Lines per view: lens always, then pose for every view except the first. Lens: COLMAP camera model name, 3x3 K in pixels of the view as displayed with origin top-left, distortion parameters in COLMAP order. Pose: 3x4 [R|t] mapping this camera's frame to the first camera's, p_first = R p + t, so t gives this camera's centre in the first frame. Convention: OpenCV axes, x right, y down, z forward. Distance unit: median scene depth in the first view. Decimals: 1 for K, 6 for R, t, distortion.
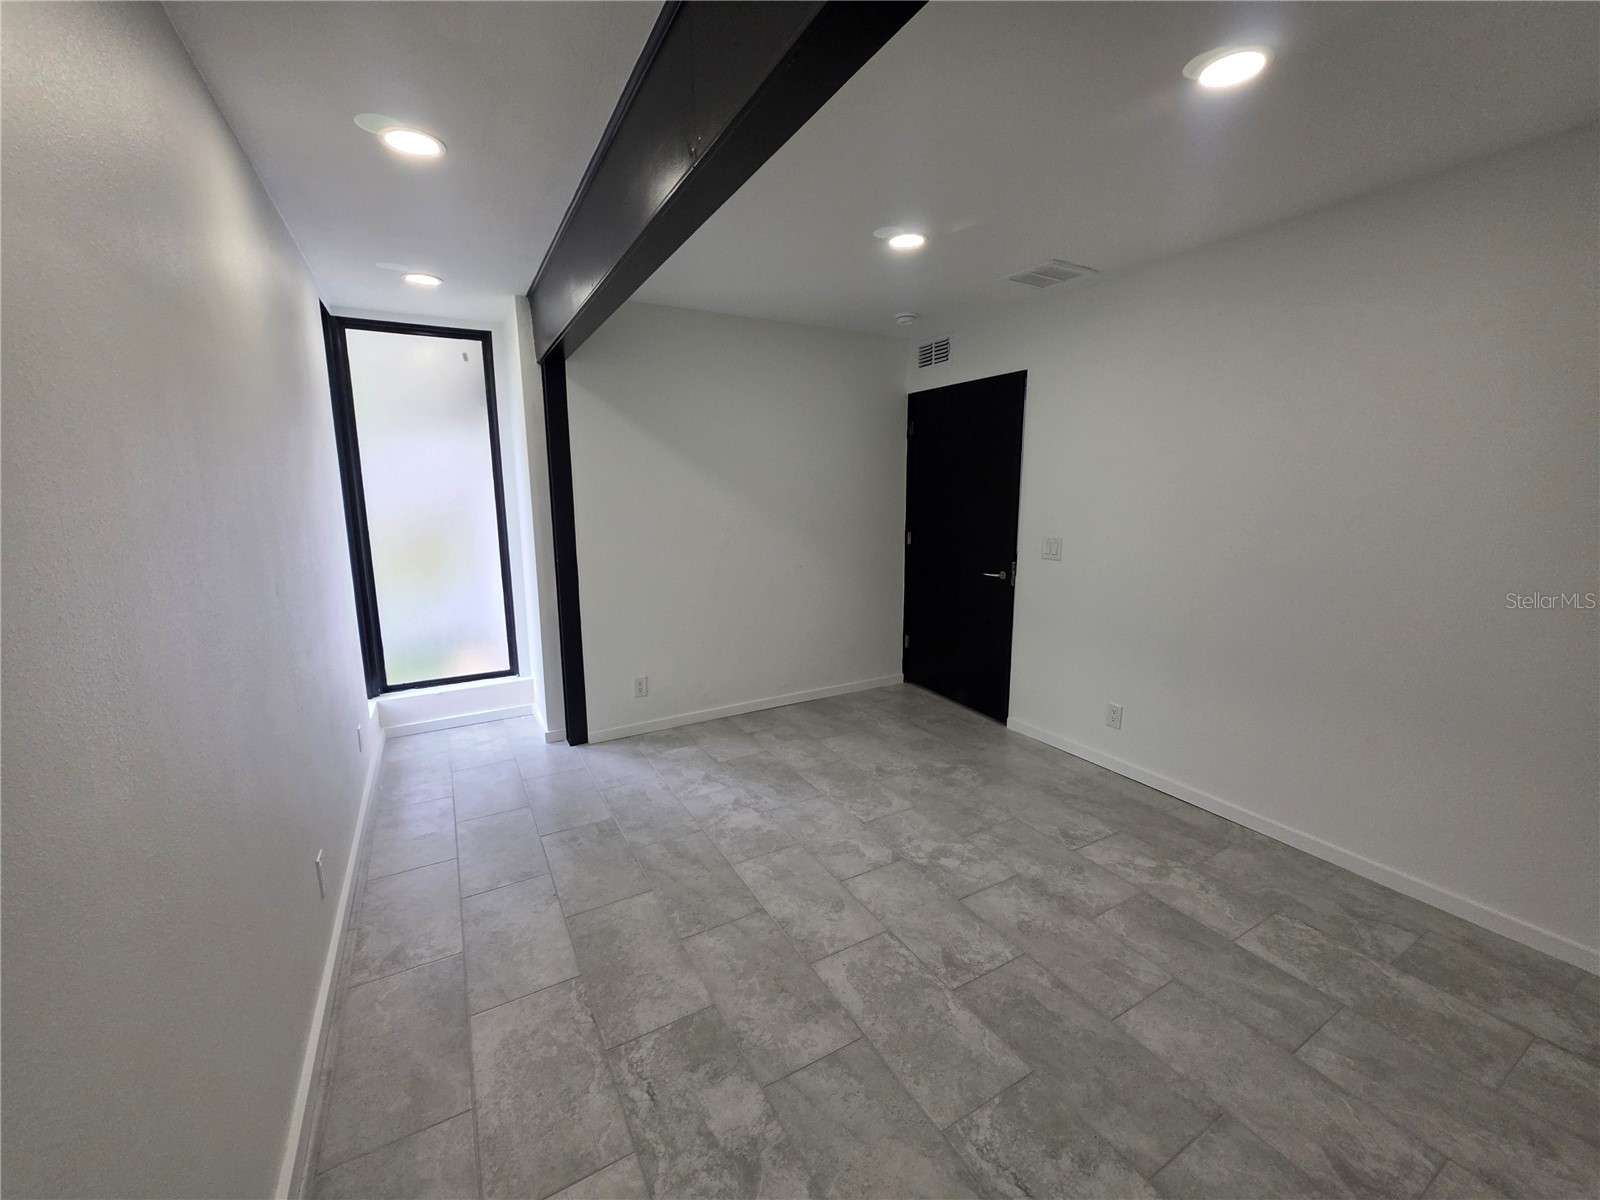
lens RADIAL K [[643.3, 0, 800.0], [0, 643.3, 600.0], [0, 0, 1]] dist [-0.001508, -0.000061]
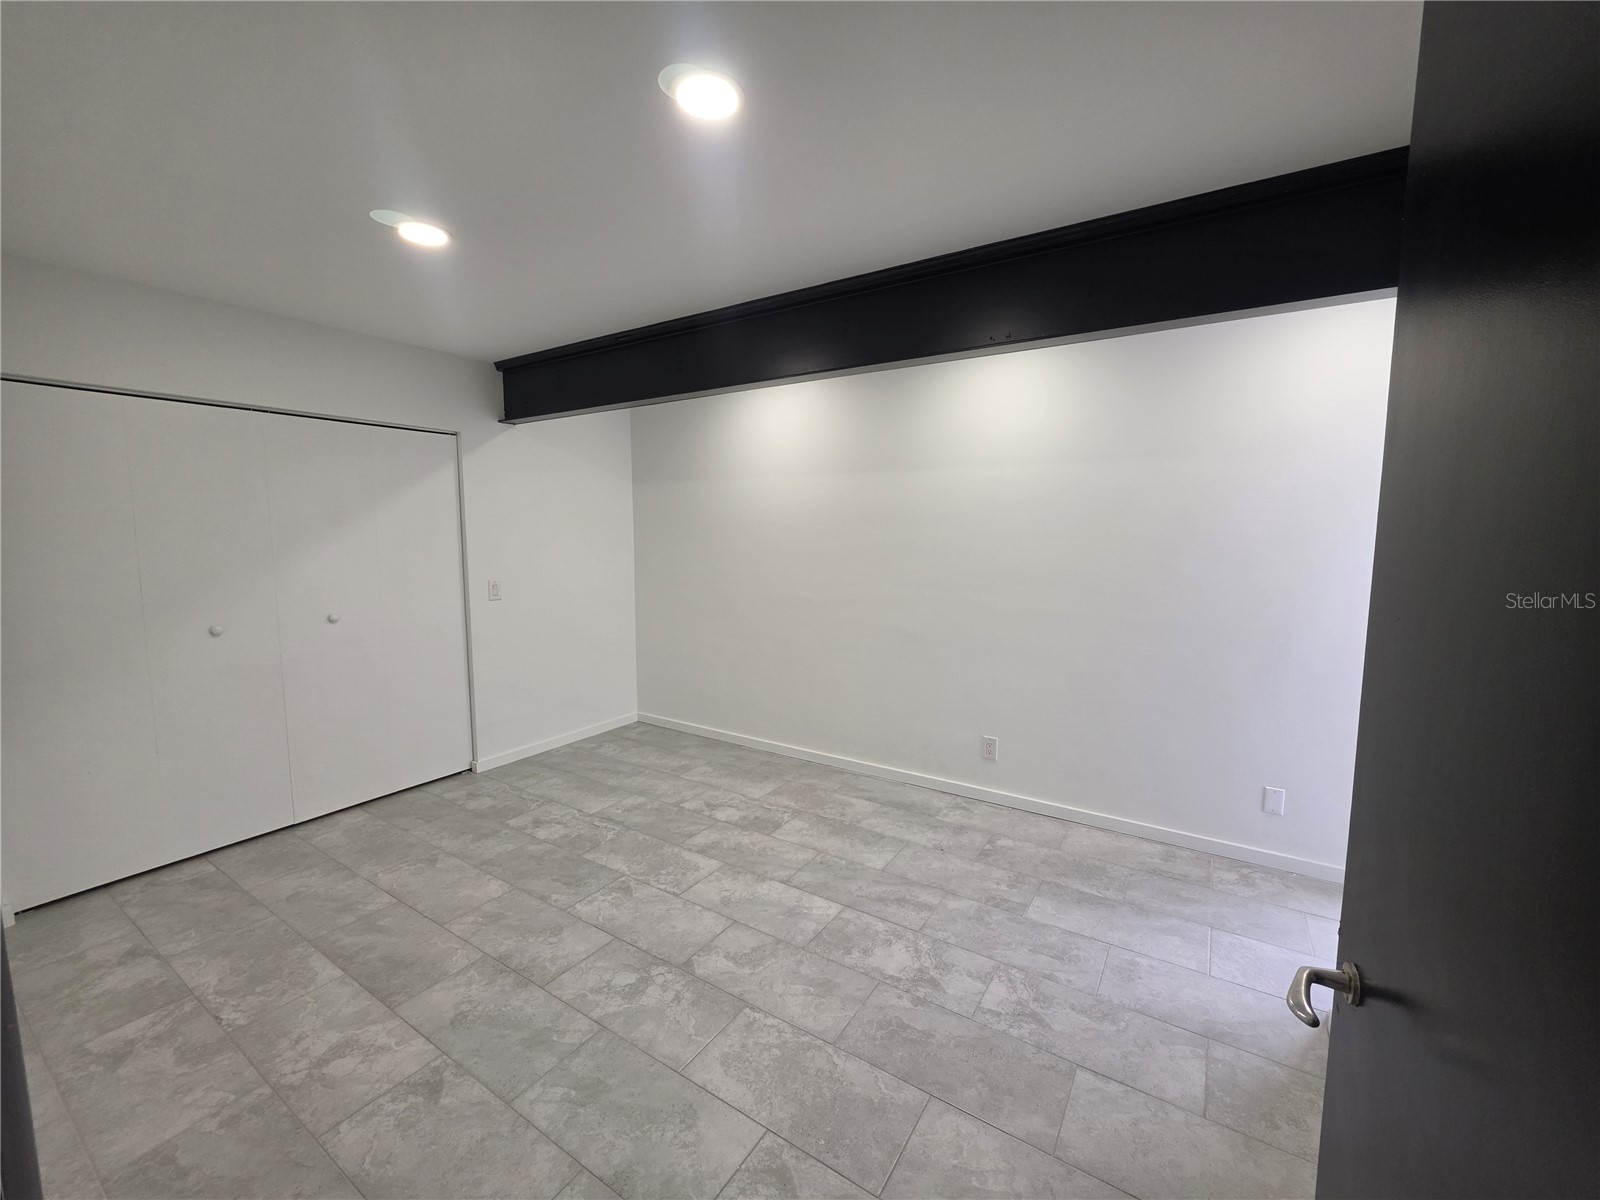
lens RADIAL K [[643.3, 0, 800.0], [0, 643.3, 600.0], [0, 0, 1]] dist [-0.001508, -0.000061]
pose [[-0.888332, 0.055221, -0.455870, 0.412315], [-0.078000, 0.960171, 0.268305, -0.327942], [0.452529, 0.273902, -0.848643, 1.801027]]
